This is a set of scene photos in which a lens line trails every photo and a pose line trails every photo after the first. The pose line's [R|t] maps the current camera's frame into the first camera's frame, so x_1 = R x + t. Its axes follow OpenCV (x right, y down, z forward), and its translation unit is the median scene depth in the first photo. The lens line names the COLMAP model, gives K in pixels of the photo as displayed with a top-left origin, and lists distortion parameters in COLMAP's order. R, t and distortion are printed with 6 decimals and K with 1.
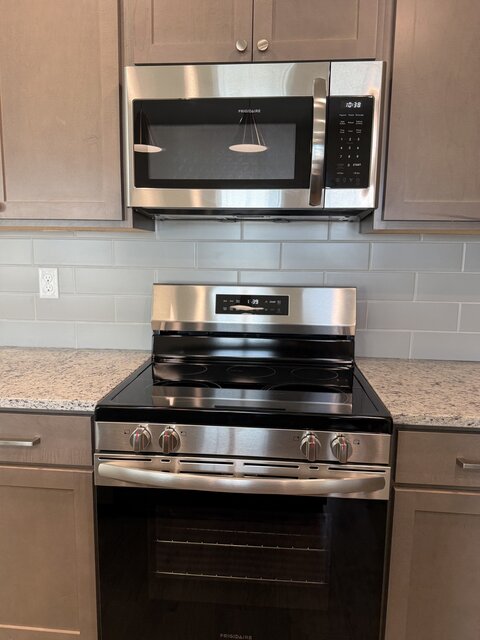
lens RADIAL K [[457.4, 0, 241.5], [0, 457.4, 319.6], [0, 0, 1]] dist [0.021831, -0.016832]
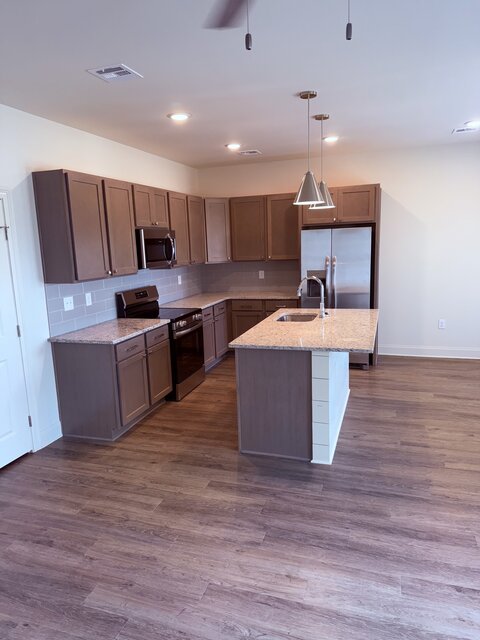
lens RADIAL K [[457.4, 0, 242.1], [0, 457.4, 318.1], [0, 0, 1]] dist [0.021831, -0.016832]
pose [[0.228415, -0.195527, 0.953727, -3.397674], [0.190075, 0.969729, 0.153286, -0.260262], [-0.954829, 0.146267, 0.258666, -0.516100]]
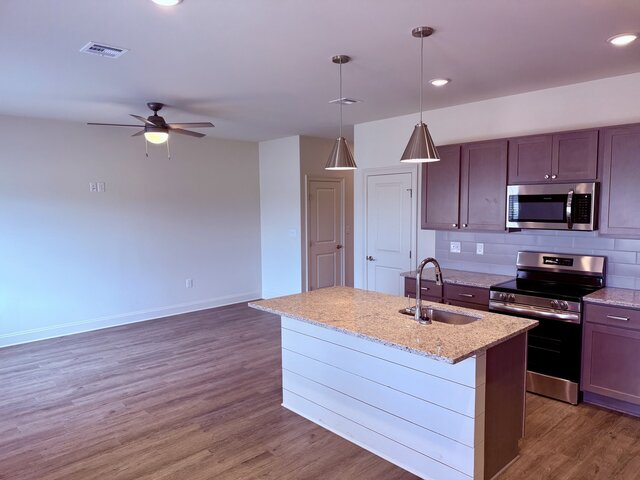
lens RADIAL K [[457.4, 0, 316.1], [0, 457.4, 241.4], [0, 0, 1]] dist [0.021831, -0.016832]
pose [[0.736903, 0.039127, -0.674866, 0.928707], [-0.082883, 0.996021, -0.032755, 0.064014], [0.670899, 0.080072, 0.737213, -2.213490]]
